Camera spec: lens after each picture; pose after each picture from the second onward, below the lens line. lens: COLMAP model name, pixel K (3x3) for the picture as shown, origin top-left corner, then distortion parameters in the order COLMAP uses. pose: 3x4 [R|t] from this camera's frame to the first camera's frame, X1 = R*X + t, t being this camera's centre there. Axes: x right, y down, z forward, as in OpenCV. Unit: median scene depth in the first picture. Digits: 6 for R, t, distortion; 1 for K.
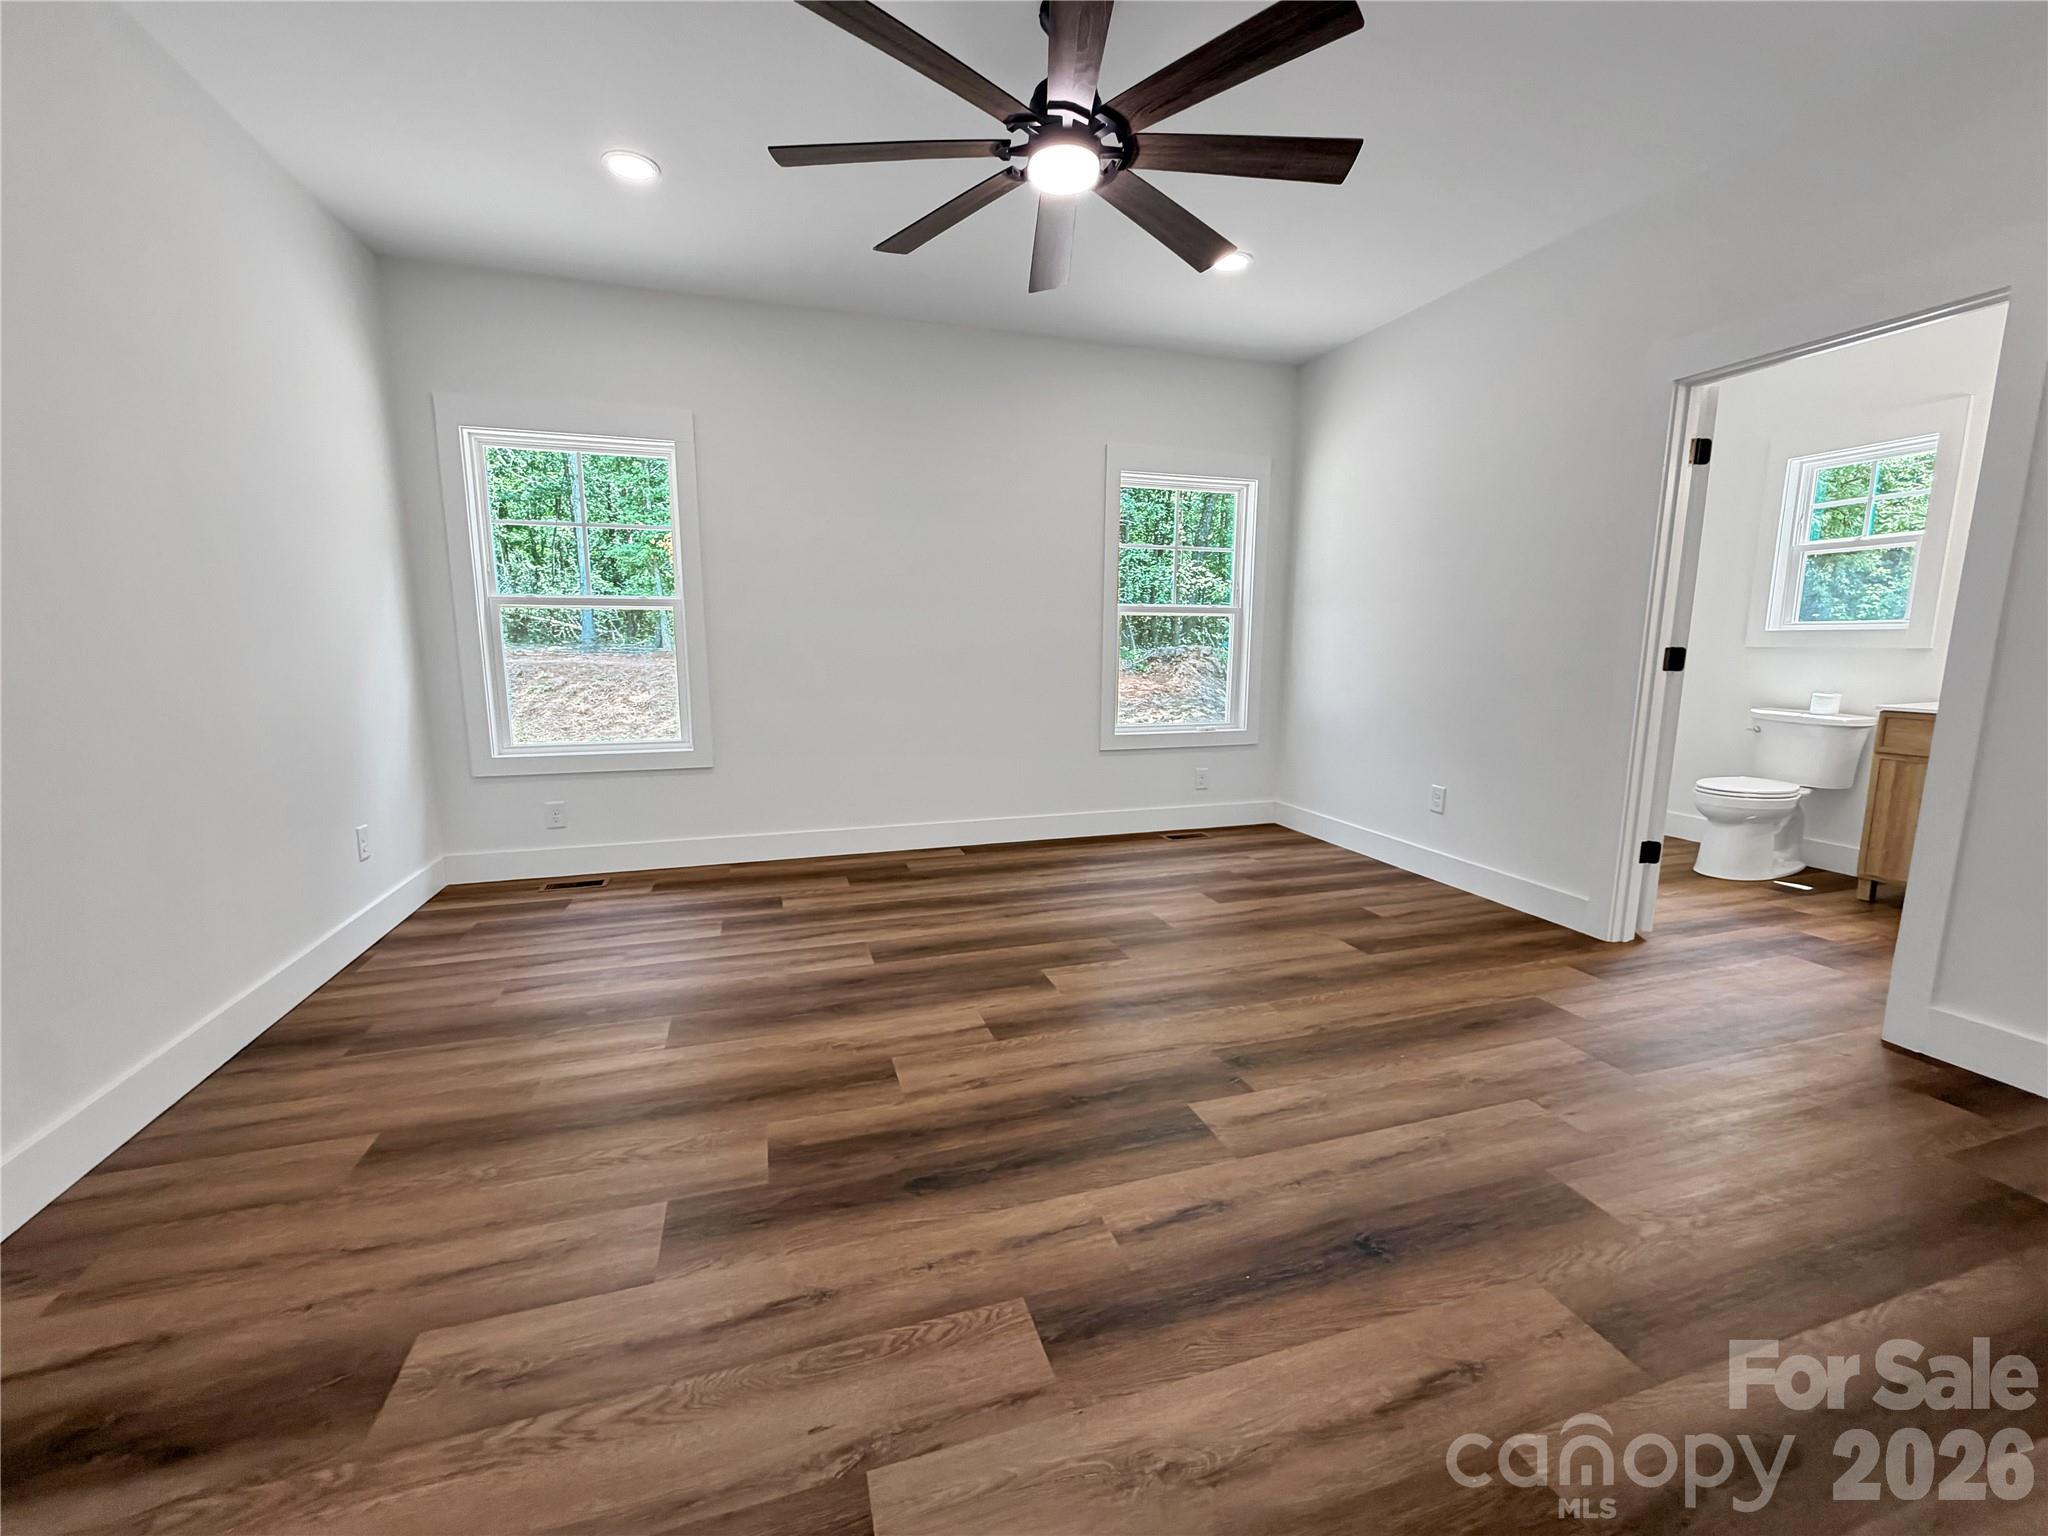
lens RADIAL K [[842.0, 0, 1035.3], [0, 842.0, 761.1], [0, 0, 1]] dist [0.000014, -0.000142]
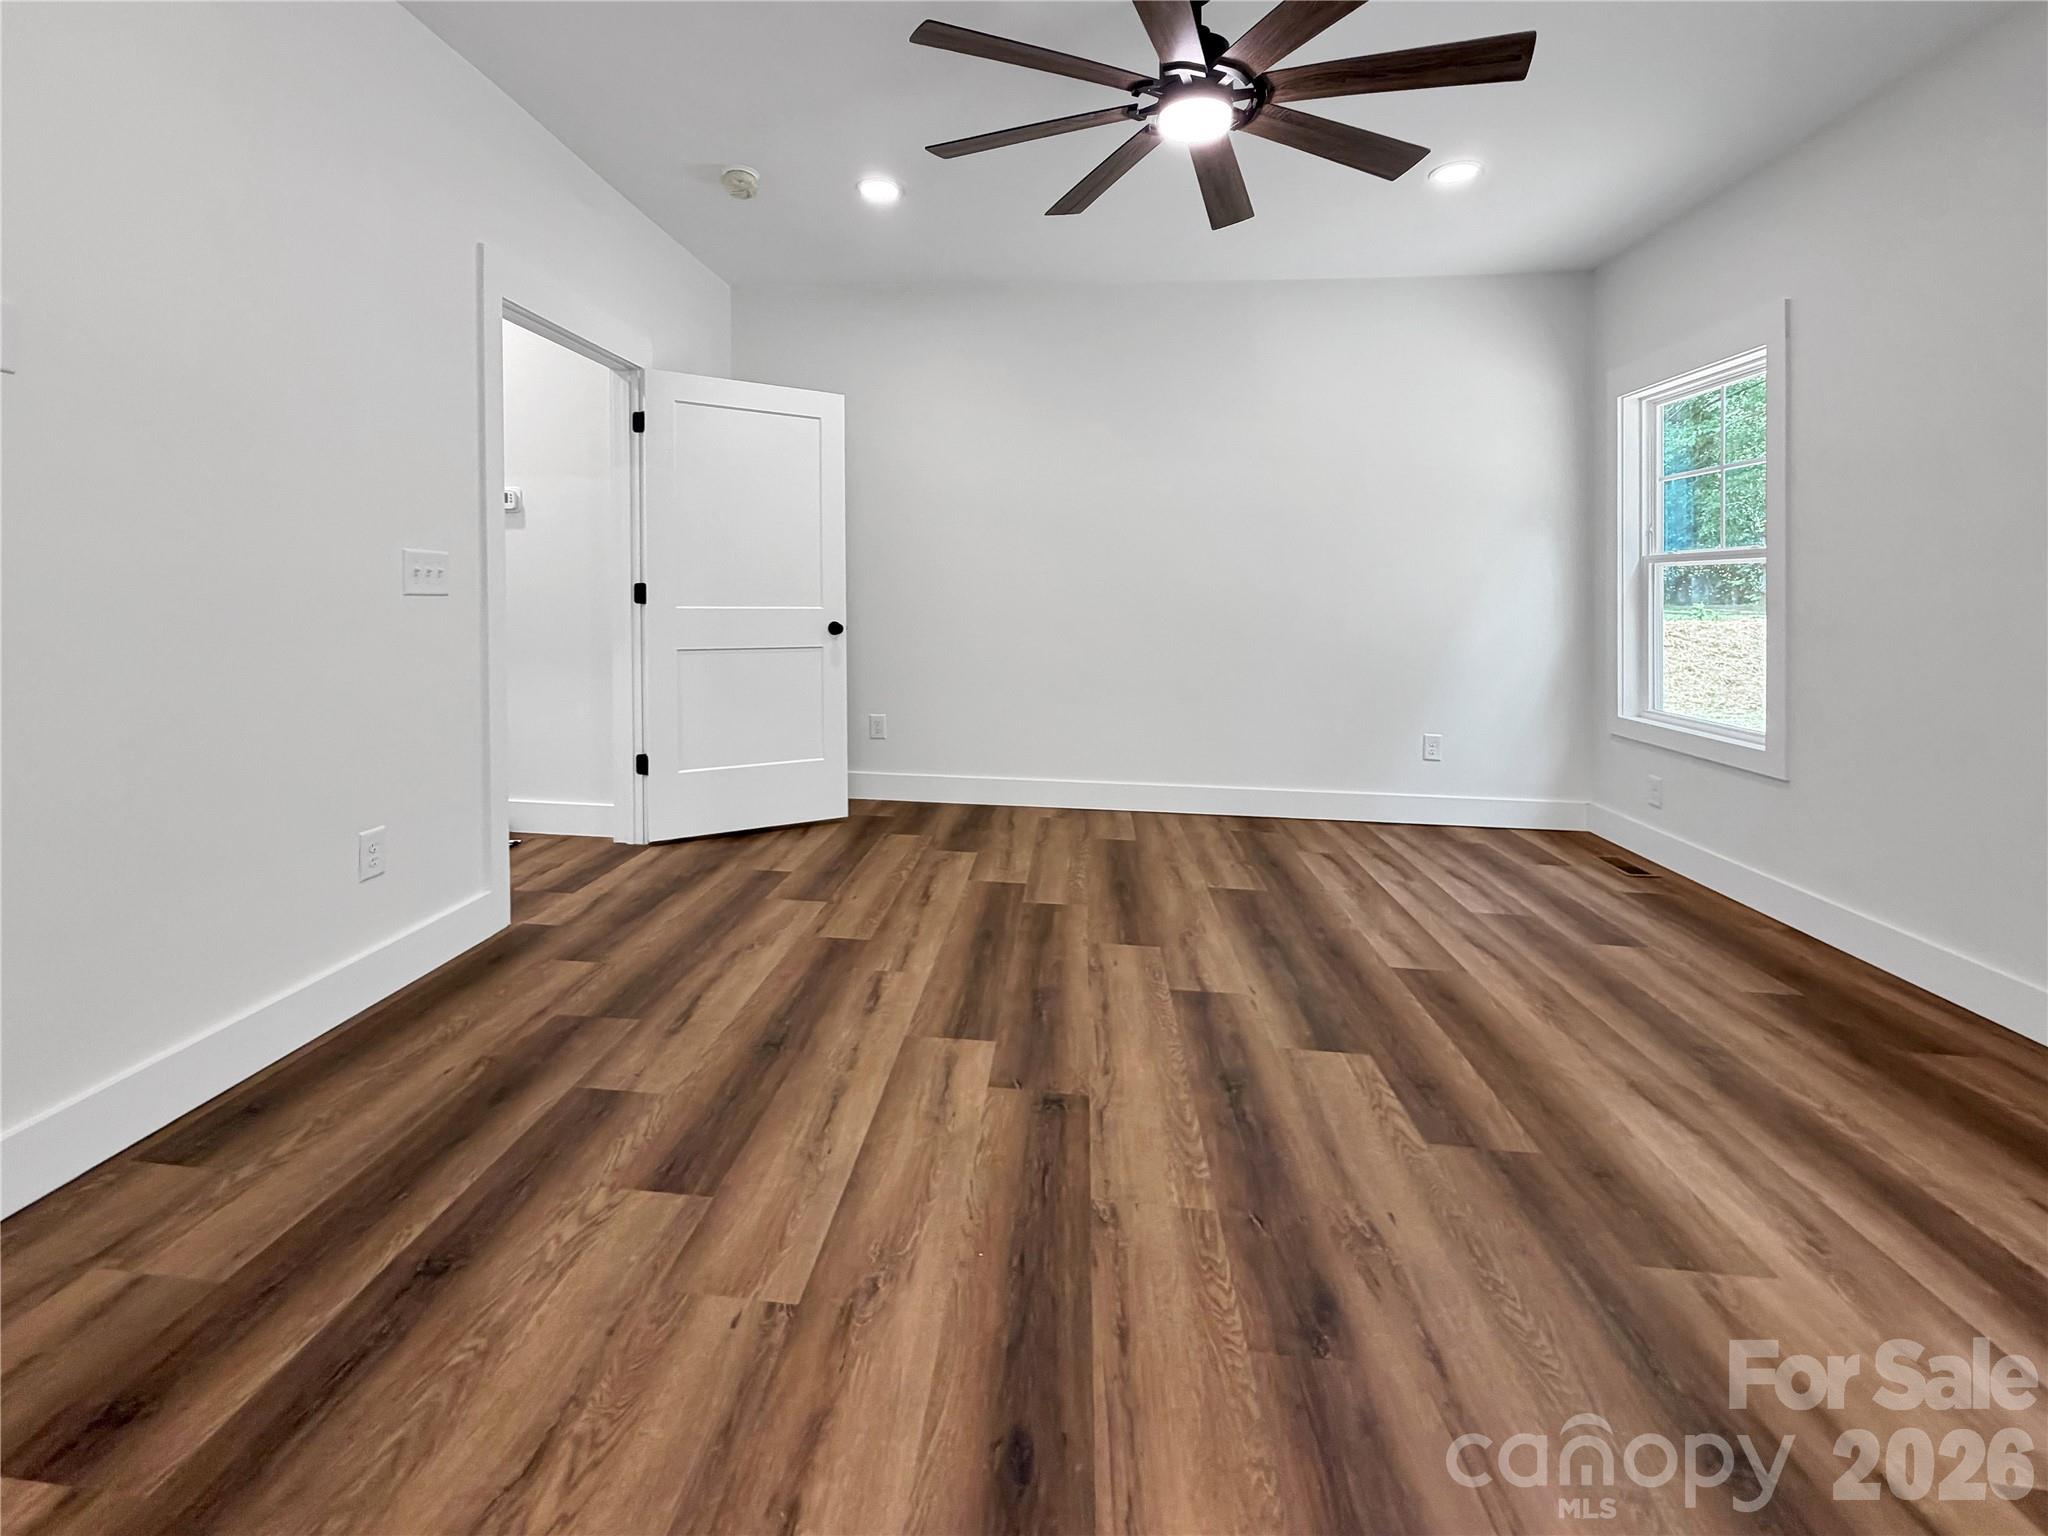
lens RADIAL K [[814.2, 0, 964.3], [0, 814.2, 699.0], [0, 0, 1]] dist [0.000327, 0.000053]
pose [[-0.413254, 0.114436, -0.903397, 0.901442], [-0.149174, 0.970163, 0.191132, -0.152760], [0.898314, 0.213750, -0.383852, 1.091257]]
